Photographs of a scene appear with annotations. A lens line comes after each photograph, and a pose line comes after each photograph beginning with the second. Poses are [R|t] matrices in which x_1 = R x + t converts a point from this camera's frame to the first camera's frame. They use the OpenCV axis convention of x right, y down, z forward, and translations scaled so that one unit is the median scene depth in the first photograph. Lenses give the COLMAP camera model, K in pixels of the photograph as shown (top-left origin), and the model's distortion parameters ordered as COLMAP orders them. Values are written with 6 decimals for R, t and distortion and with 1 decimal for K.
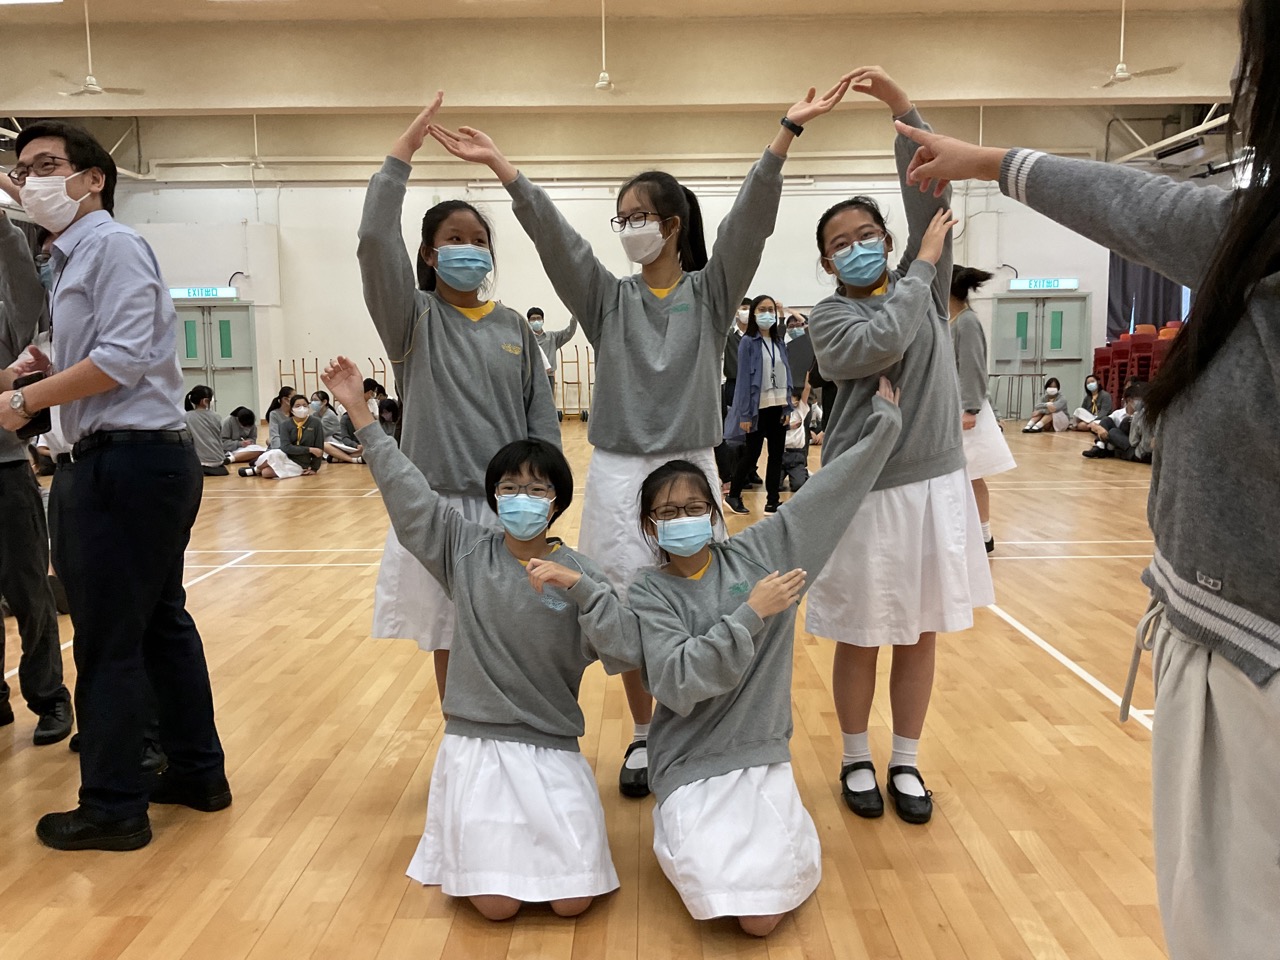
lens RADIAL K [[1079.0, 0, 648.2], [0, 1079.0, 475.3], [0, 0, 1]] dist [0.054546, -0.106048]
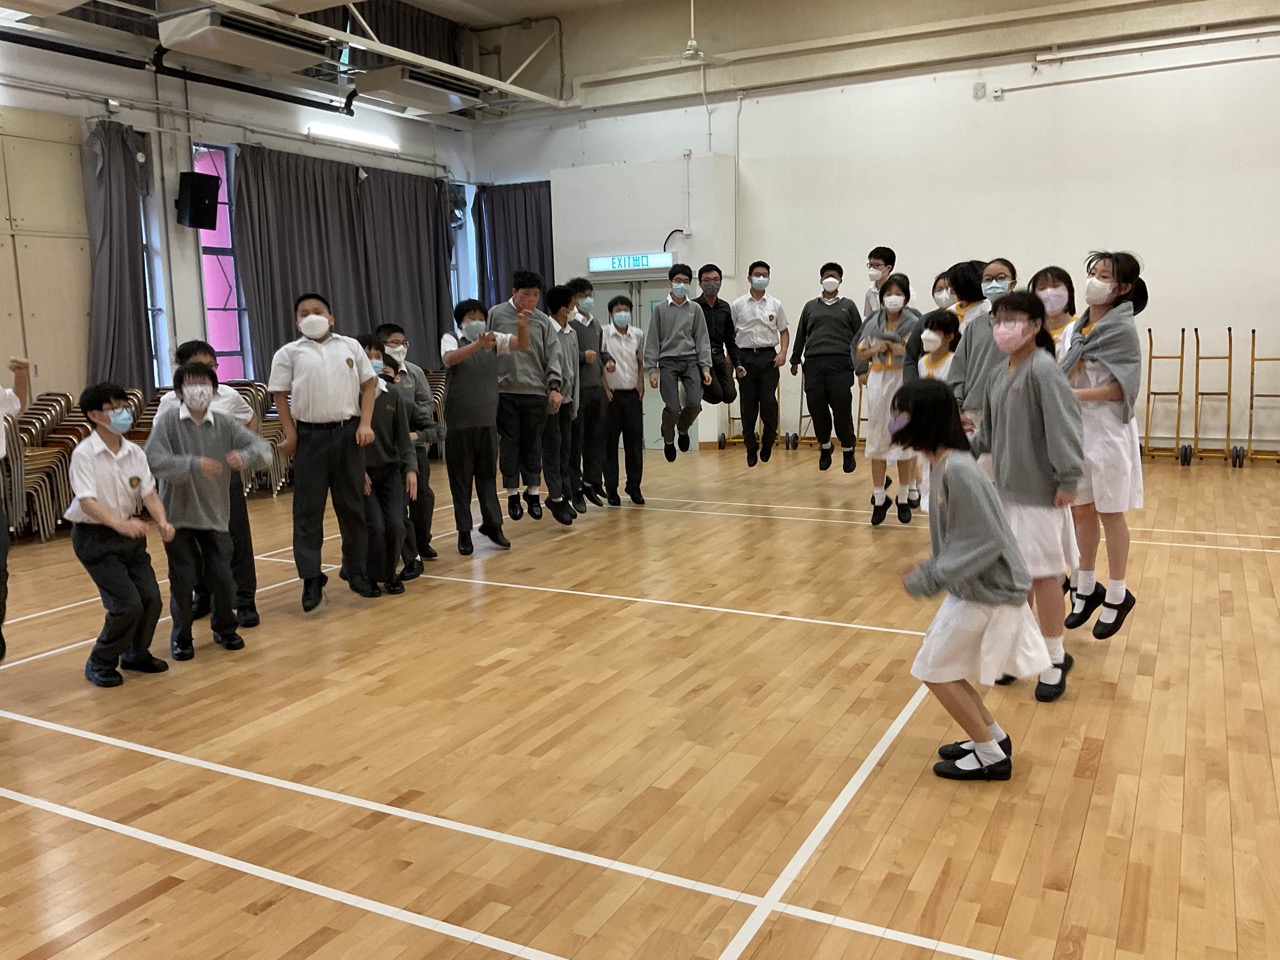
lens RADIAL K [[1079.0, 0, 638.1], [0, 1079.0, 483.6], [0, 0, 1]] dist [0.054546, -0.106048]
pose [[0.889852, 0.051014, -0.453389, -0.079674], [-0.034447, 0.998405, 0.044730, -0.055293], [0.454948, -0.024185, 0.890190, 0.370230]]
